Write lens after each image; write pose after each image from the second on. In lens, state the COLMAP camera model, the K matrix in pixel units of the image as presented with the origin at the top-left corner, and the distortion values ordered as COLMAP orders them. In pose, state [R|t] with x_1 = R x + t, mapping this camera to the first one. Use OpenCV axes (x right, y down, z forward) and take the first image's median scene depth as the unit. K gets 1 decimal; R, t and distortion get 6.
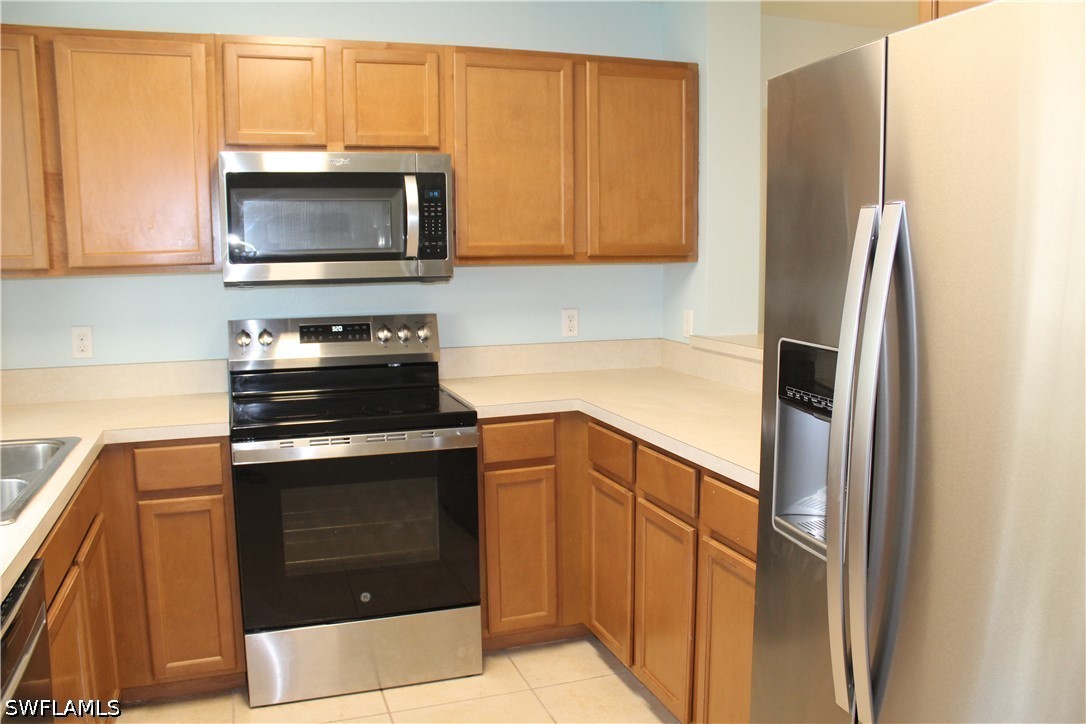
lens RADIAL K [[820.4, 0, 543.0], [0, 820.4, 362.0], [0, 0, 1]] dist [-0.085136, 0.006431]
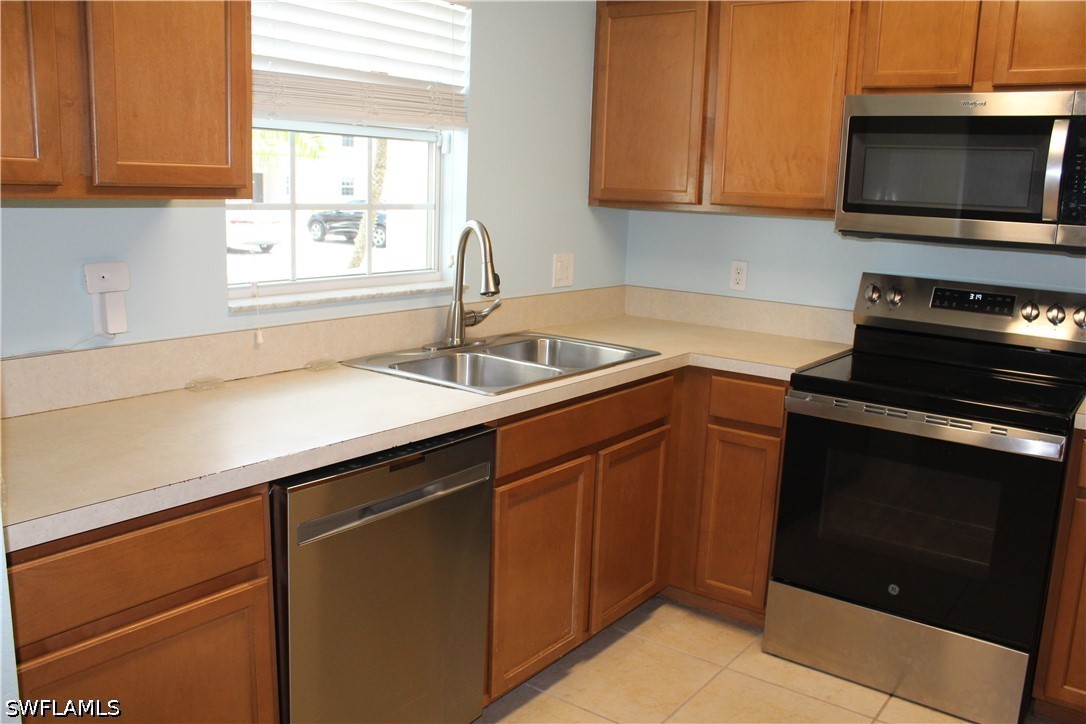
lens RADIAL K [[909.9, 0, 551.8], [0, 909.9, 362.9], [0, 0, 1]] dist [-0.161531, 0.150353]
pose [[0.579950, 0.186070, -0.793118, 0.281414], [-0.152773, 0.981135, 0.118469, -0.016062], [0.800199, 0.052461, 0.597436, 0.087112]]
